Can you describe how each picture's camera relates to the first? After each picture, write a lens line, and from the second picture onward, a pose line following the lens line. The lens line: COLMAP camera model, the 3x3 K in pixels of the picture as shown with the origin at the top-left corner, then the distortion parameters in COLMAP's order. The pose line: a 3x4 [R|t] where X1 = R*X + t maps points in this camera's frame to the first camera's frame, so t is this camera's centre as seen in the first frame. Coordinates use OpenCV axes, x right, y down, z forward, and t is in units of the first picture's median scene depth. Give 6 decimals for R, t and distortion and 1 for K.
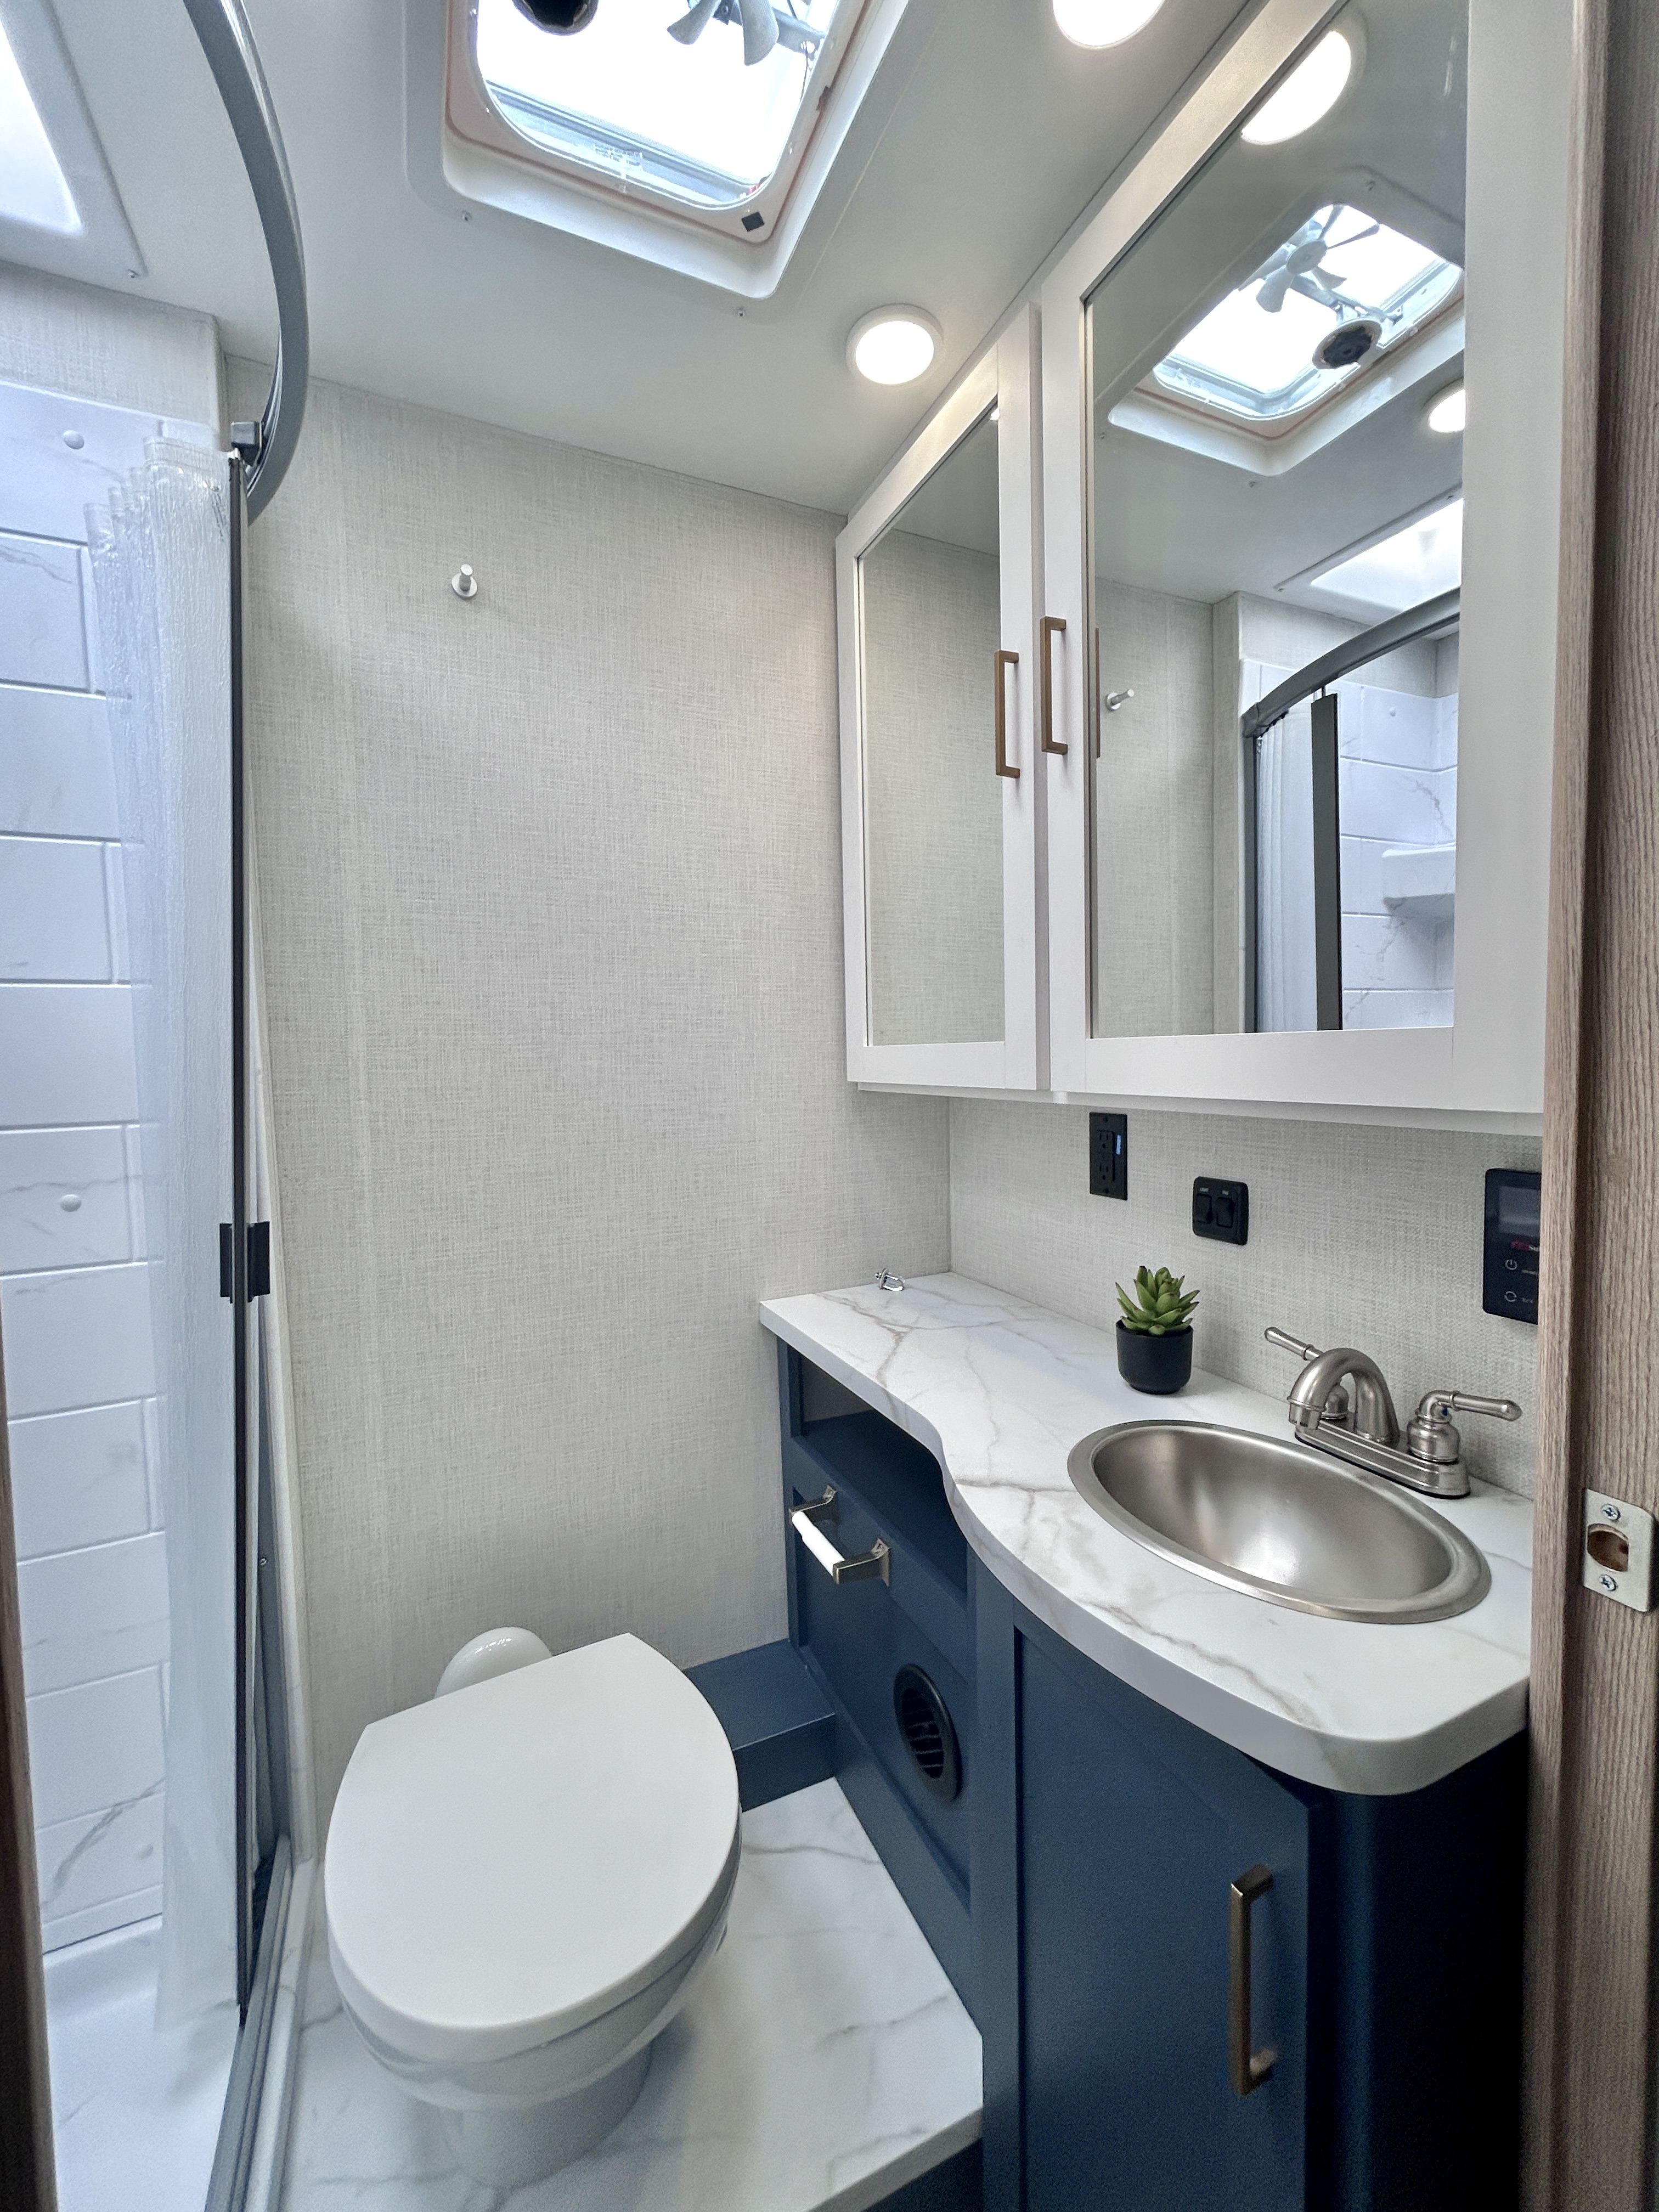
lens RADIAL K [[892.0, 0, 883.7], [0, 892.0, 1101.3], [0, 0, 1]] dist [-0.007371, 0.004170]
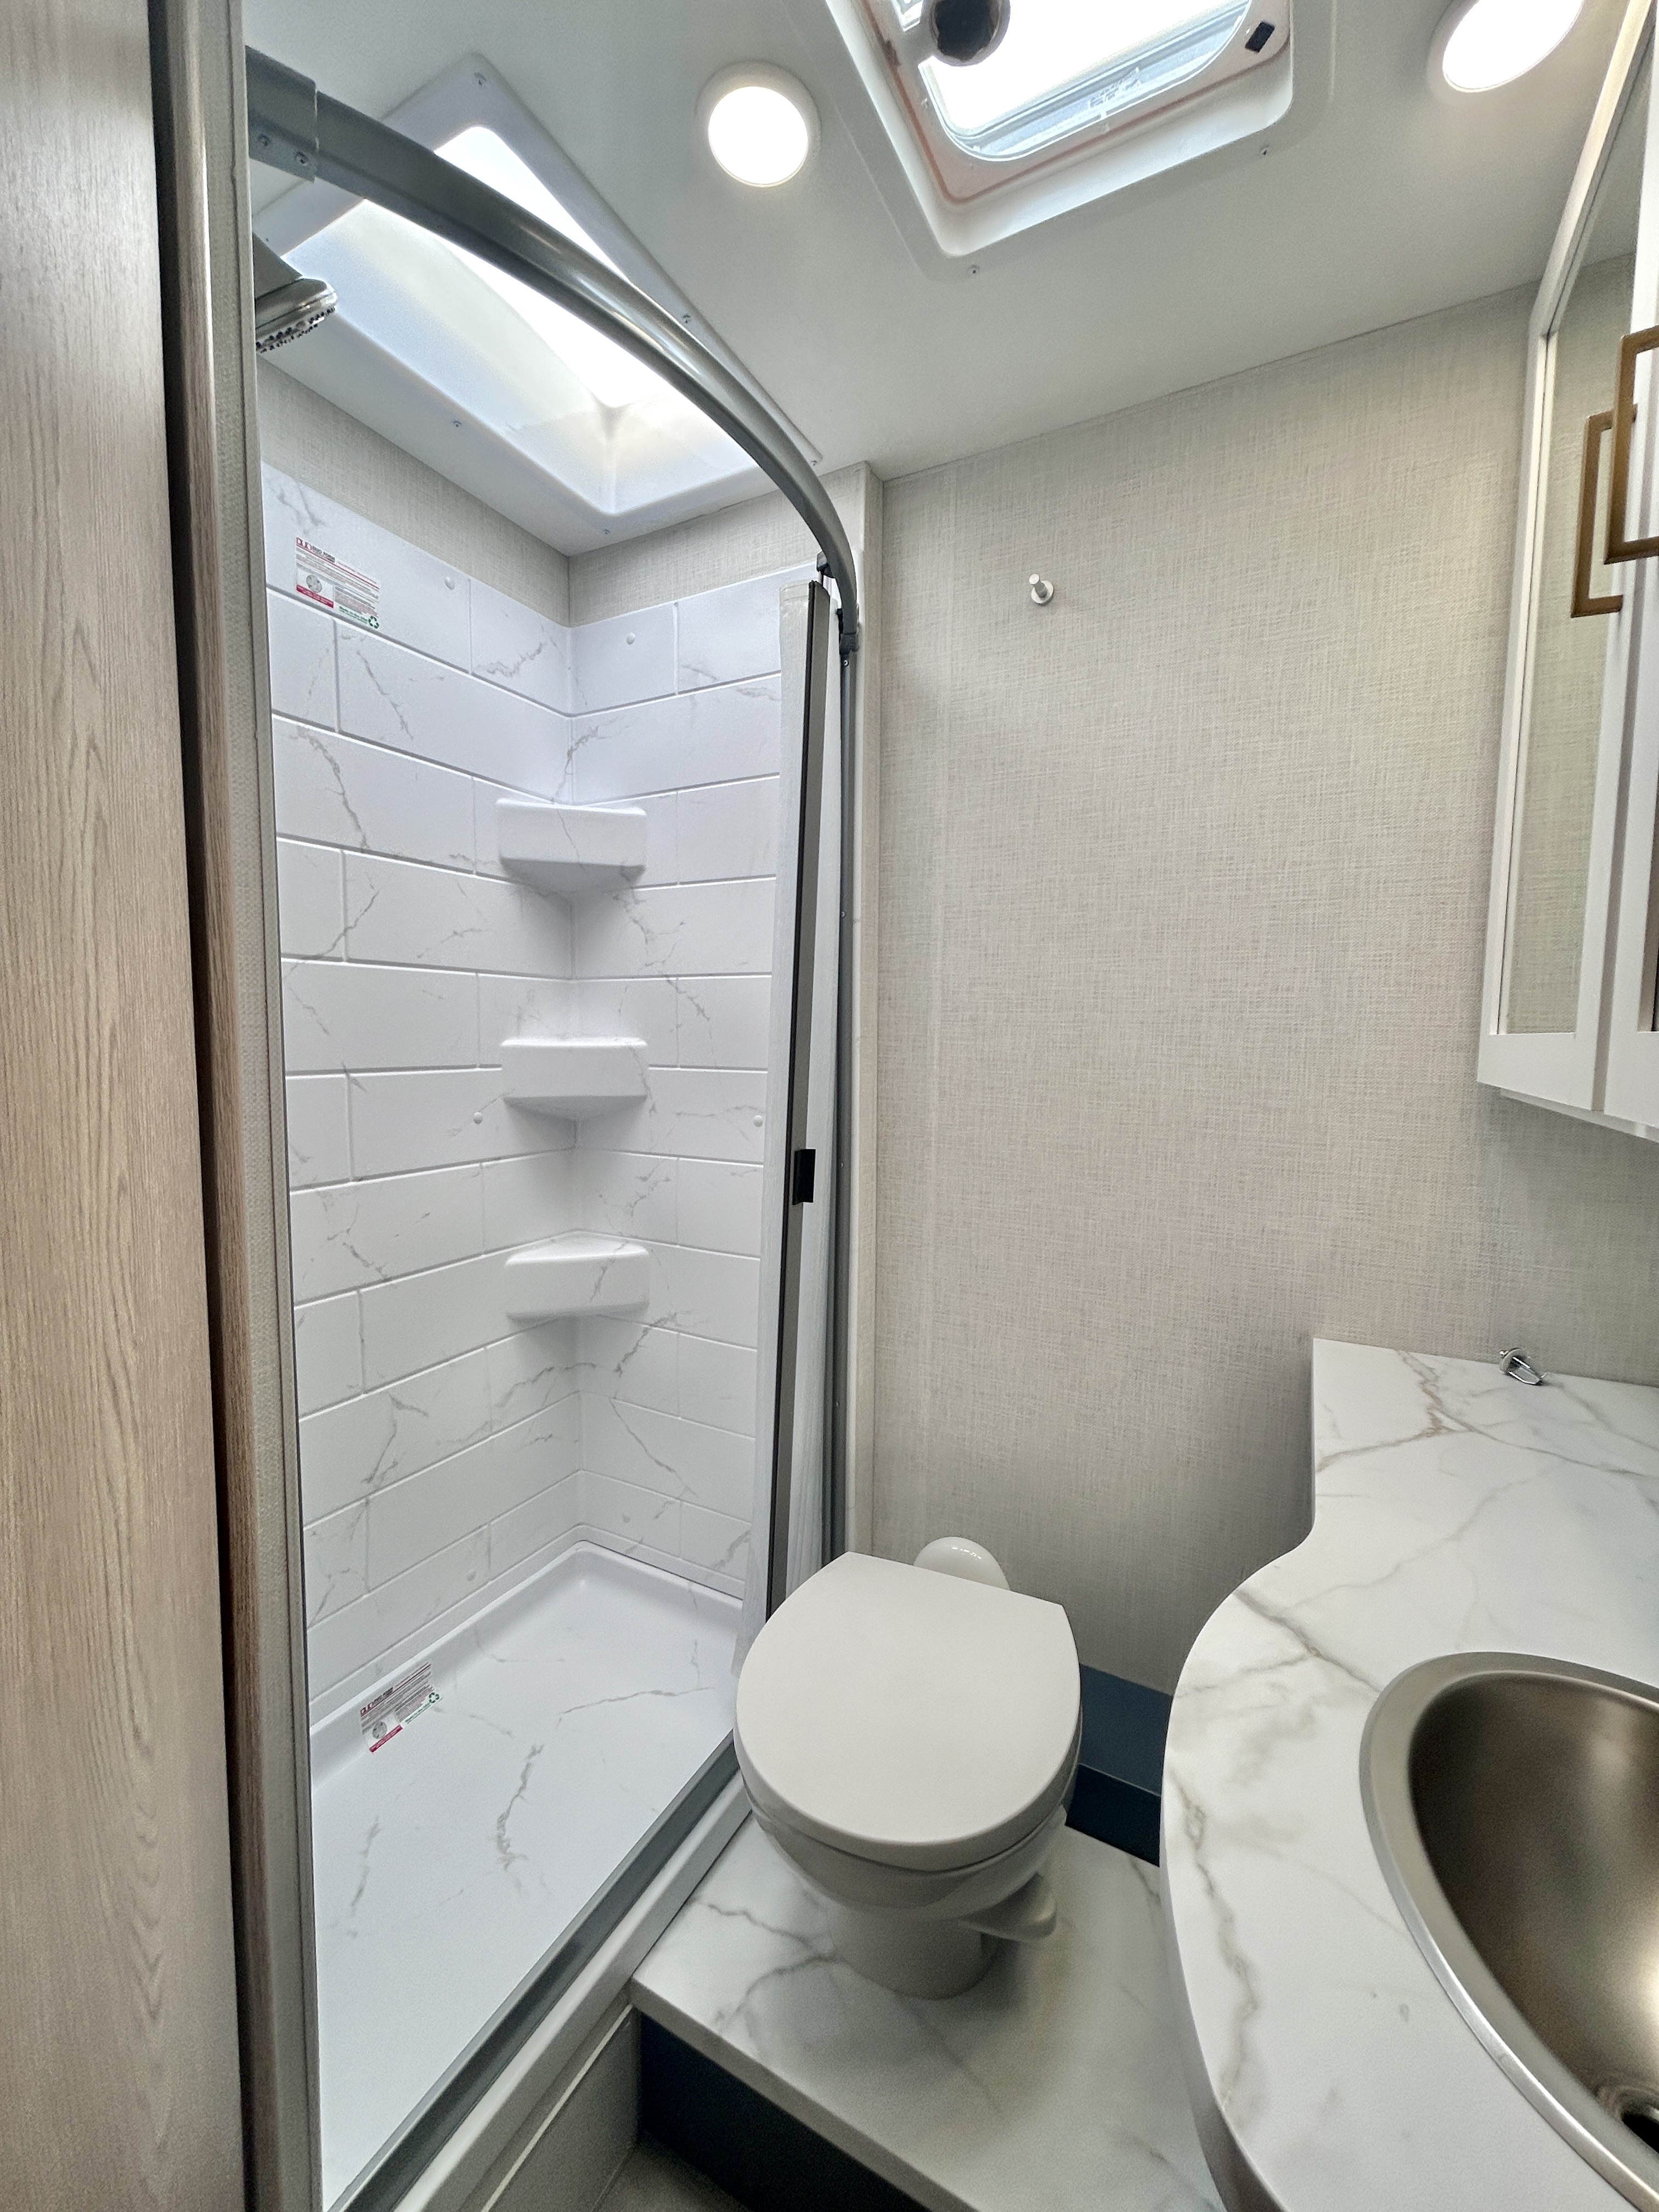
lens RADIAL K [[915.6, 0, 829.5], [0, 915.6, 1106.0], [0, 0, 1]] dist [0.000455, -0.000946]
pose [[0.575968, 0.094477, -0.811994, 0.337025], [-0.072256, 0.995295, 0.064551, -0.015883], [0.814272, 0.021492, 0.580085, 0.162002]]
